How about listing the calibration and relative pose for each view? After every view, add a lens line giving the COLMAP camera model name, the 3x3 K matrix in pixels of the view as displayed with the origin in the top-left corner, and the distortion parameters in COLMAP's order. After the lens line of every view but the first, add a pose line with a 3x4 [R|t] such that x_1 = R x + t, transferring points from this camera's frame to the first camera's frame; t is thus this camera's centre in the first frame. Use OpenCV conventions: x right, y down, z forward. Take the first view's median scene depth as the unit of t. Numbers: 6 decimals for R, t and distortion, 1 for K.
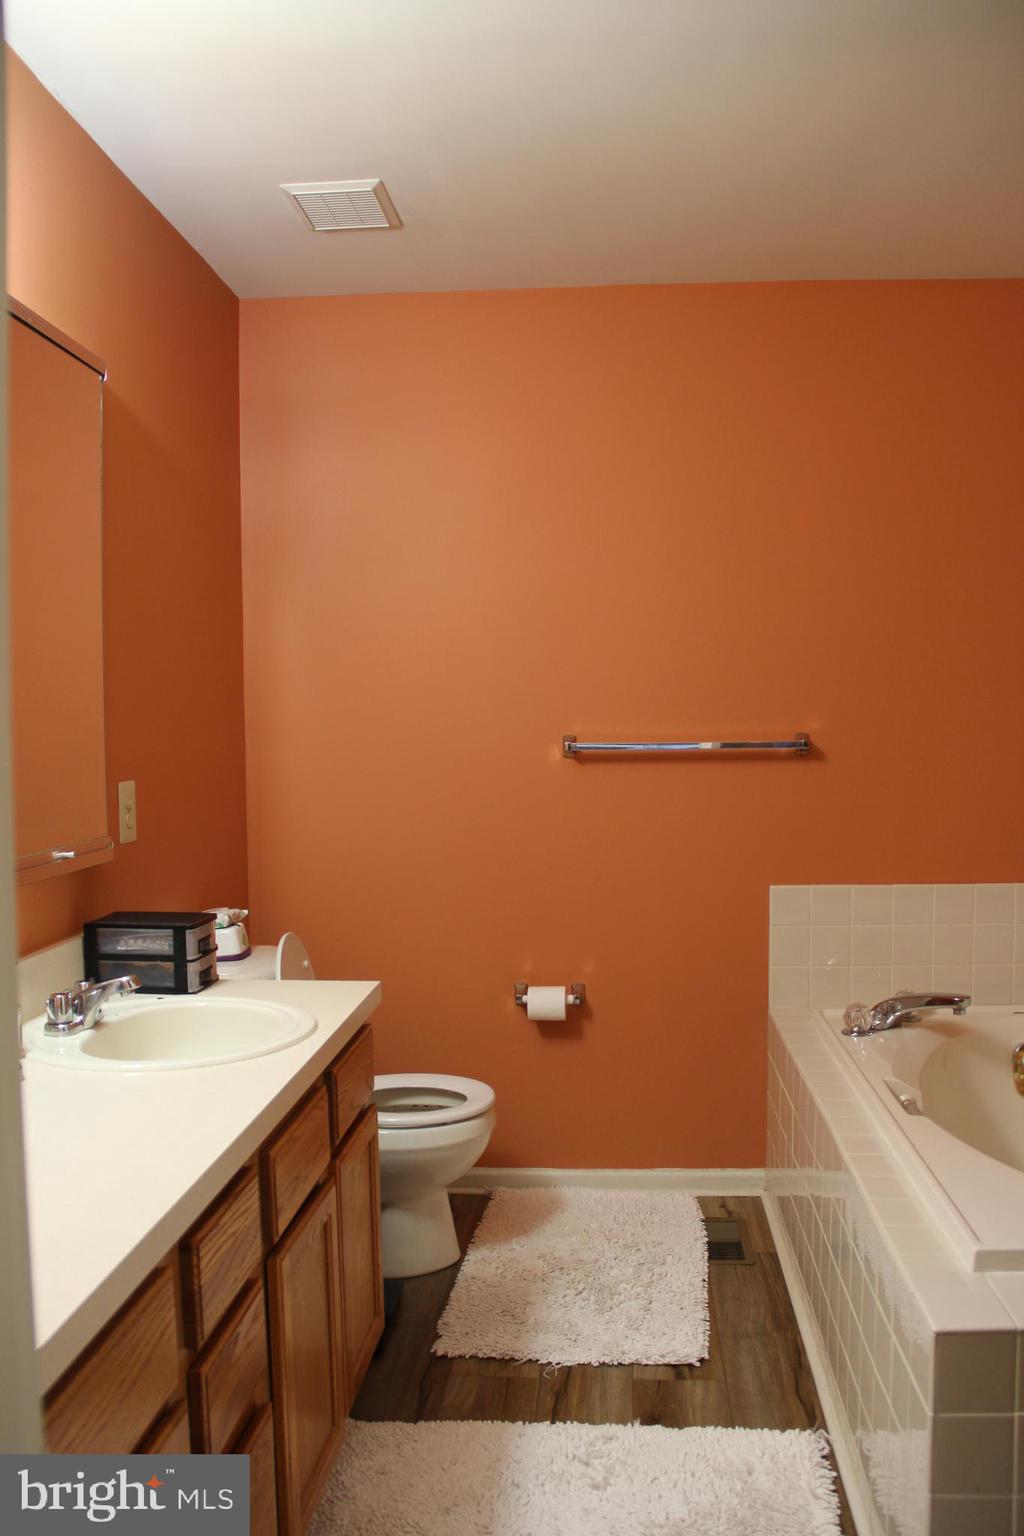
lens RADIAL K [[1276.5, 0, 527.1], [0, 1276.5, 776.8], [0, 0, 1]] dist [-0.162714, 0.140995]
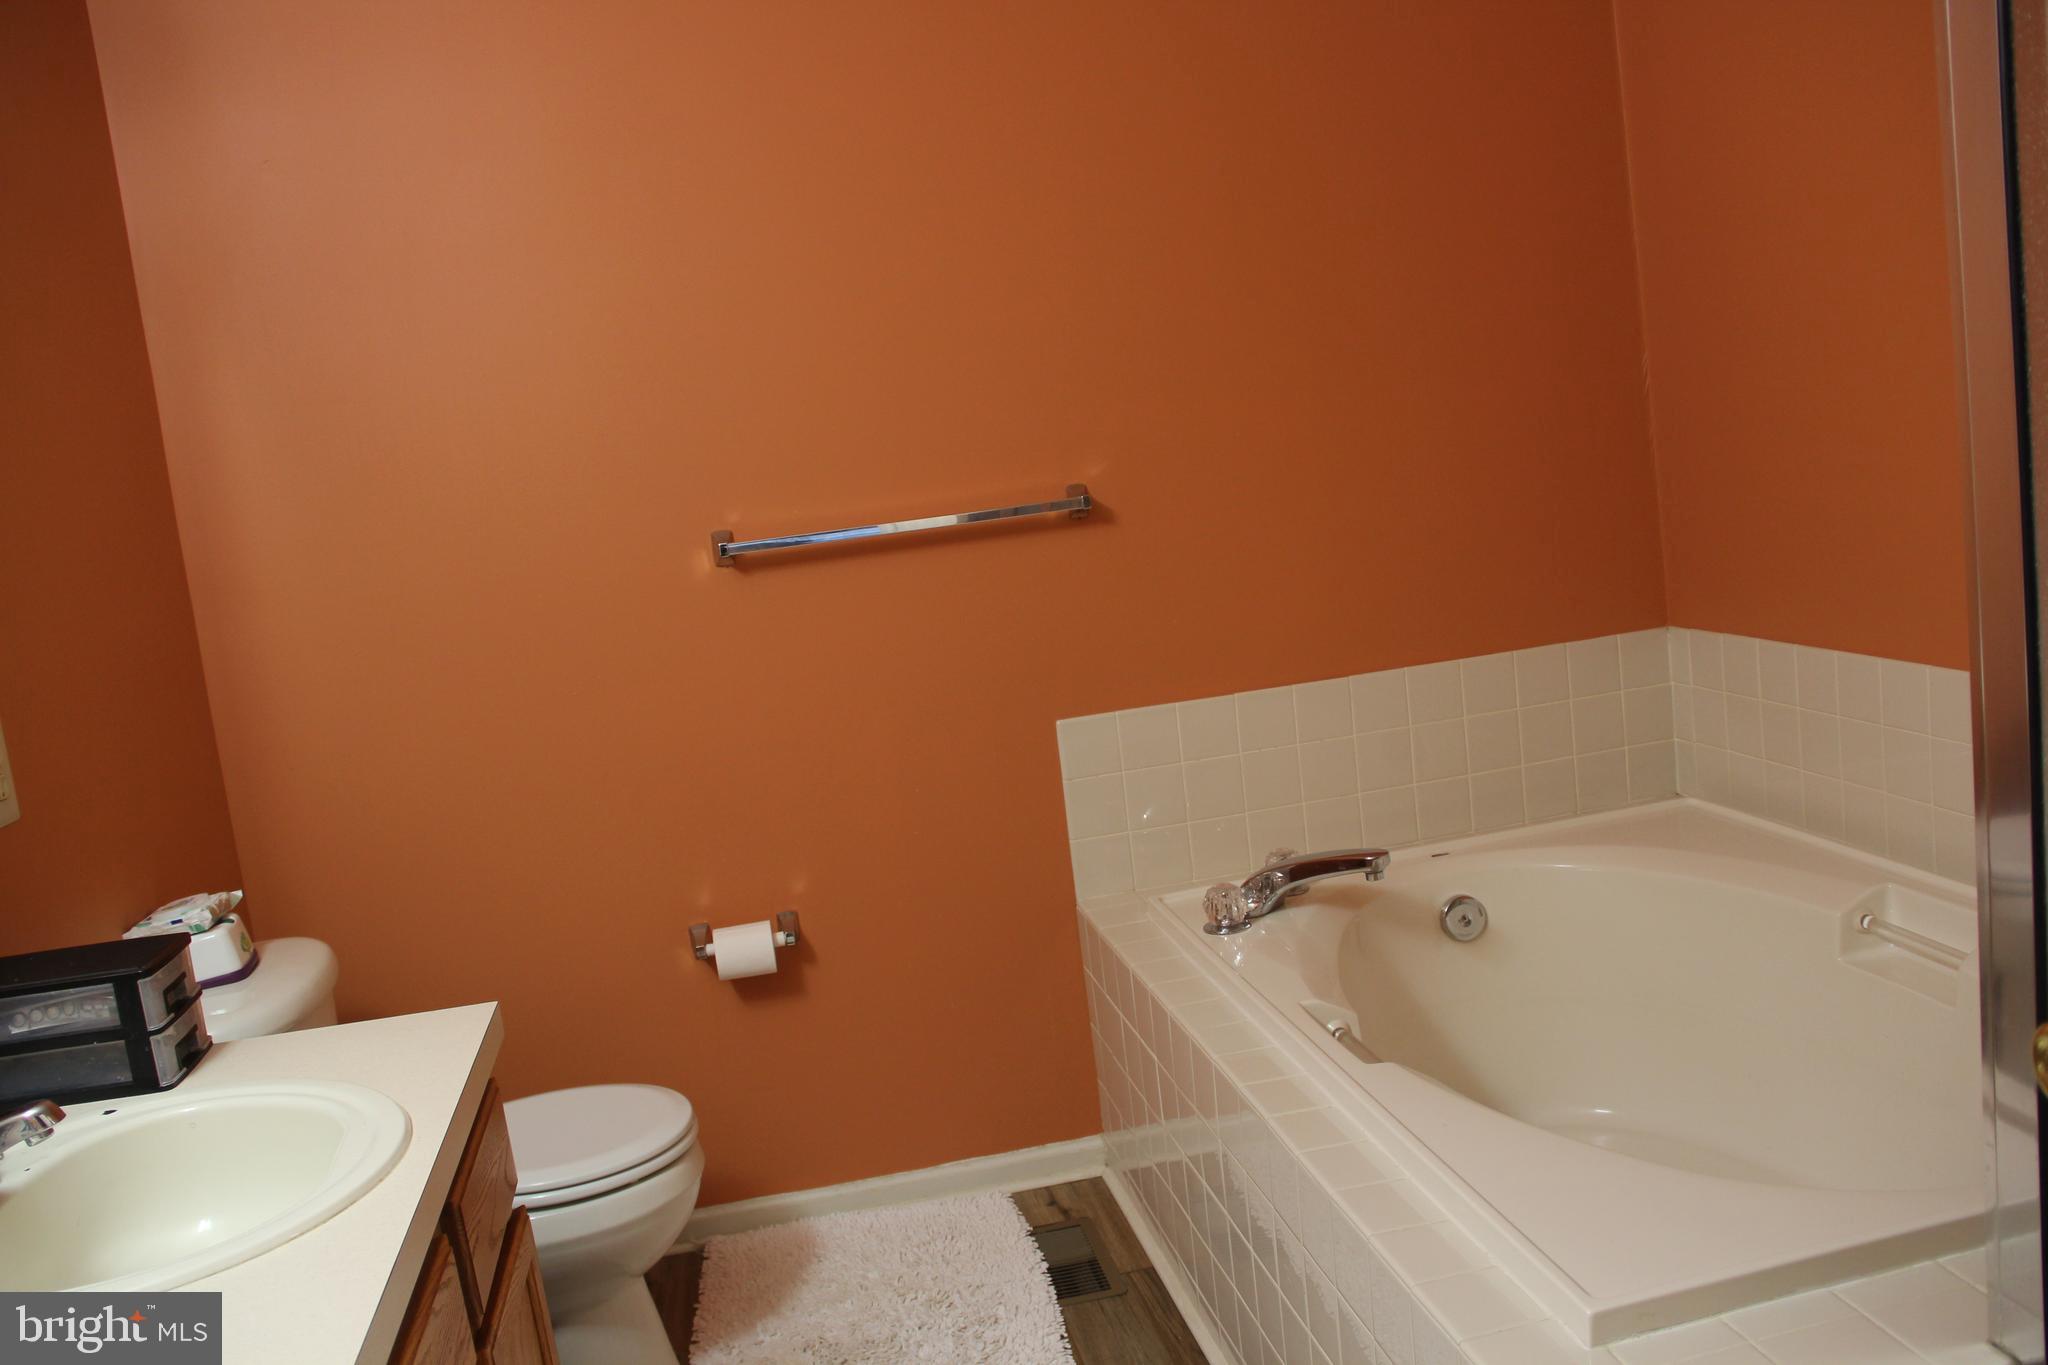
lens RADIAL K [[1702.0, 0, 1006.0], [0, 1702.0, 685.7], [0, 0, 1]] dist [-0.162714, 0.140995]
pose [[0.964360, -0.140233, 0.224377, -0.035212], [0.121036, 0.987877, 0.097203, -0.025159], [-0.235288, -0.066581, 0.969642, 0.170809]]
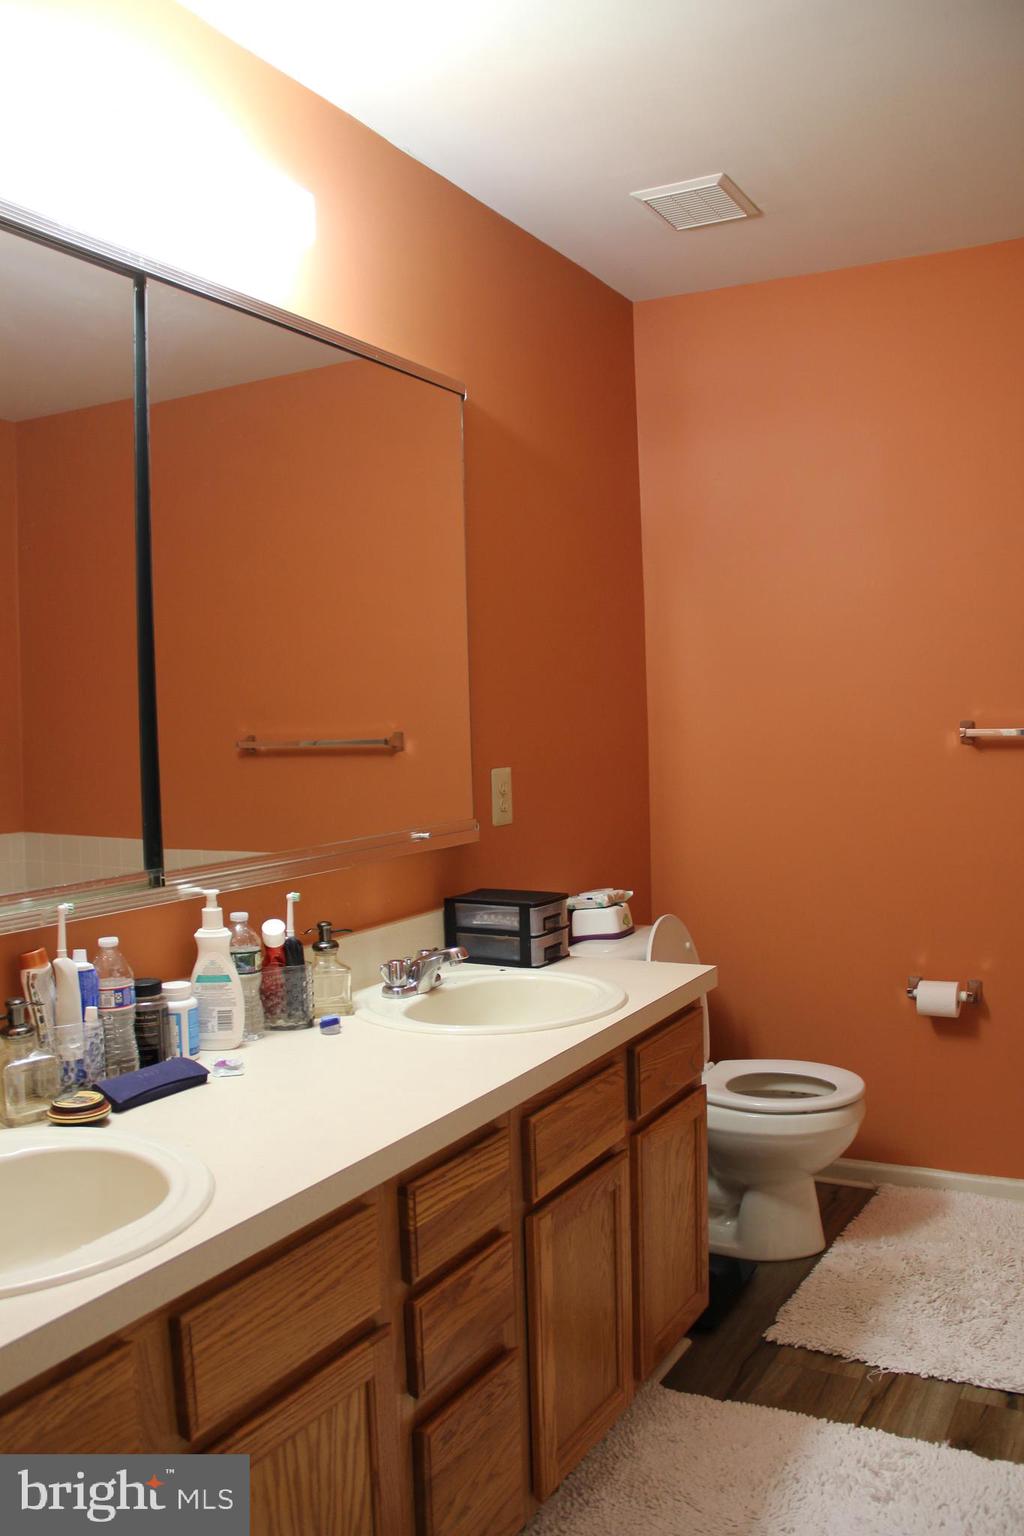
lens RADIAL K [[1276.5, 0, 529.3], [0, 1276.5, 772.4], [0, 0, 1]] dist [-0.162714, 0.140995]
pose [[0.915129, 0.004997, -0.403131, 0.132405], [-0.000274, 0.999931, 0.011773, -0.005229], [0.403162, -0.010664, 0.915067, 0.007603]]
